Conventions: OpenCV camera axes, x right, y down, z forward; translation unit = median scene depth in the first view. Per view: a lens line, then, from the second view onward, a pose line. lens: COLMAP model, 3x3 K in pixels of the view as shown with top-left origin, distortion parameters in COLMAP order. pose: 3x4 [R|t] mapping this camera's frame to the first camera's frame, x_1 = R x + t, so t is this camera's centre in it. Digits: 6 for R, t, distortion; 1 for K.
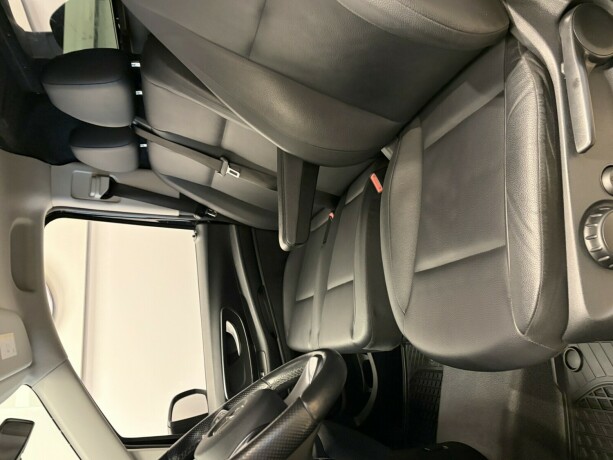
lens RADIAL K [[531.9, 0, 307.3], [0, 531.9, 229.7], [0, 0, 1]] dist [0.047451, 0.001437]
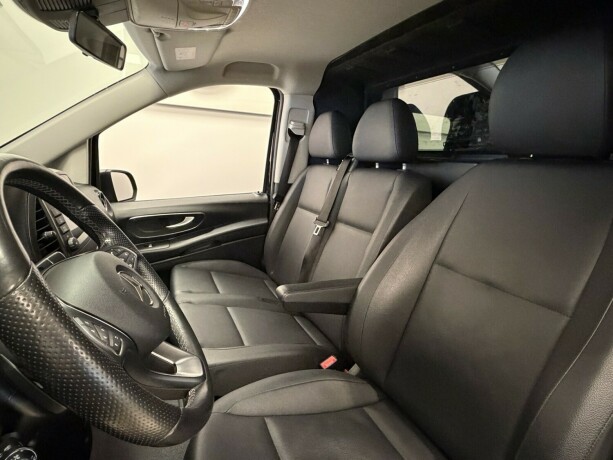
lens RADIAL K [[329.0, 0, 304.1], [0, 329.0, 228.8], [0, 0, 1]] dist [-0.001690, 0.000078]
pose [[0.008162, 0.999213, -0.038820, -0.106908], [-0.978385, -0.000042, -0.206793, 0.090482], [-0.206631, 0.039669, 0.977614, 0.198722]]
